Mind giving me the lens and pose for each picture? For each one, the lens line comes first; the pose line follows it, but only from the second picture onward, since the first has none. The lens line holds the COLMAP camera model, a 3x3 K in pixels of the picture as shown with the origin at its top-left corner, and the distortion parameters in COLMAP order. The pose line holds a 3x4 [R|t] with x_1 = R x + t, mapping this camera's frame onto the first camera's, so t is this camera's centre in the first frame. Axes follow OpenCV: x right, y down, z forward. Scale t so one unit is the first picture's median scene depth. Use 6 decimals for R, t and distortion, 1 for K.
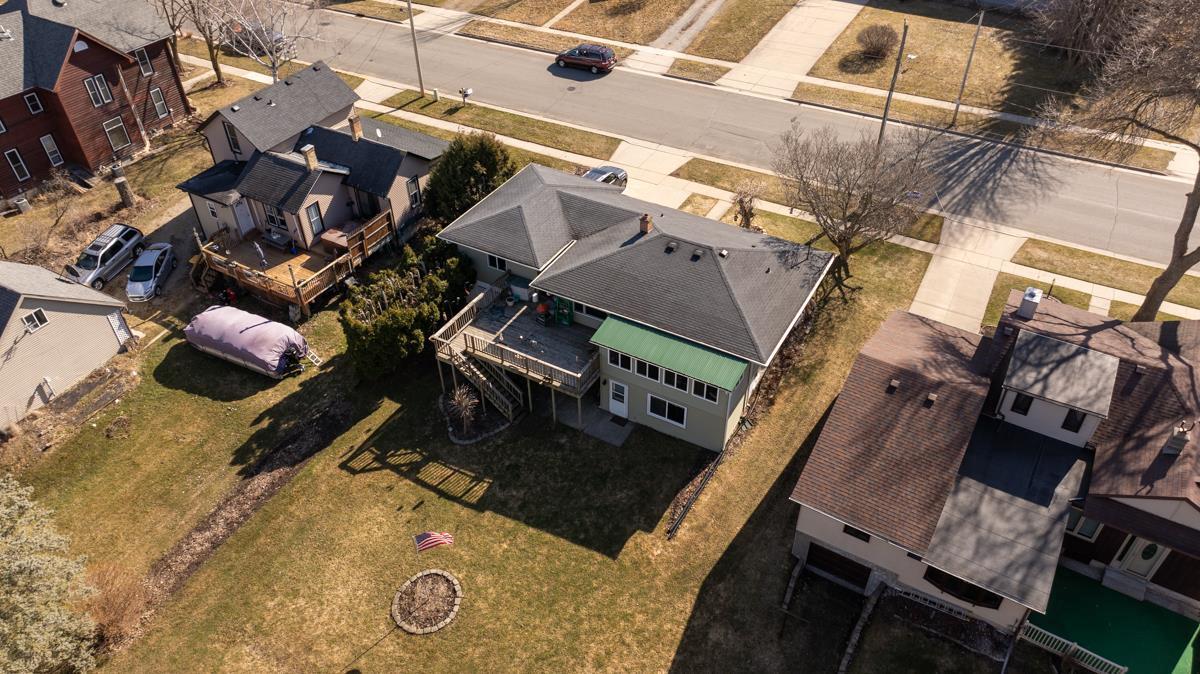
lens RADIAL K [[842.8, 0, 604.4], [0, 842.8, 336.1], [0, 0, 1]] dist [-0.020700, 0.005556]
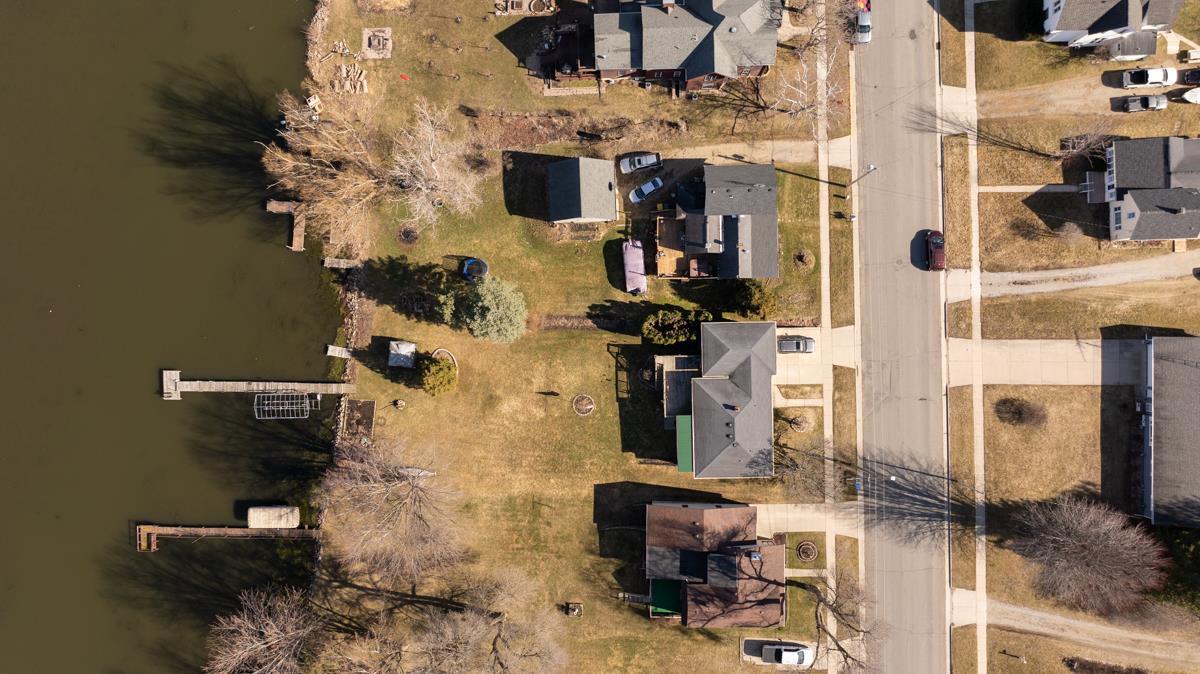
lens RADIAL K [[761.9, 0, 575.1], [0, 761.9, 338.2], [0, 0, 1]] dist [0.000650, -0.075738]
pose [[0.513250, 0.858140, -0.013027, -0.343273], [-0.524612, 0.325708, 0.786572, -1.713518], [0.679232, -0.396874, 0.617361, -0.592318]]
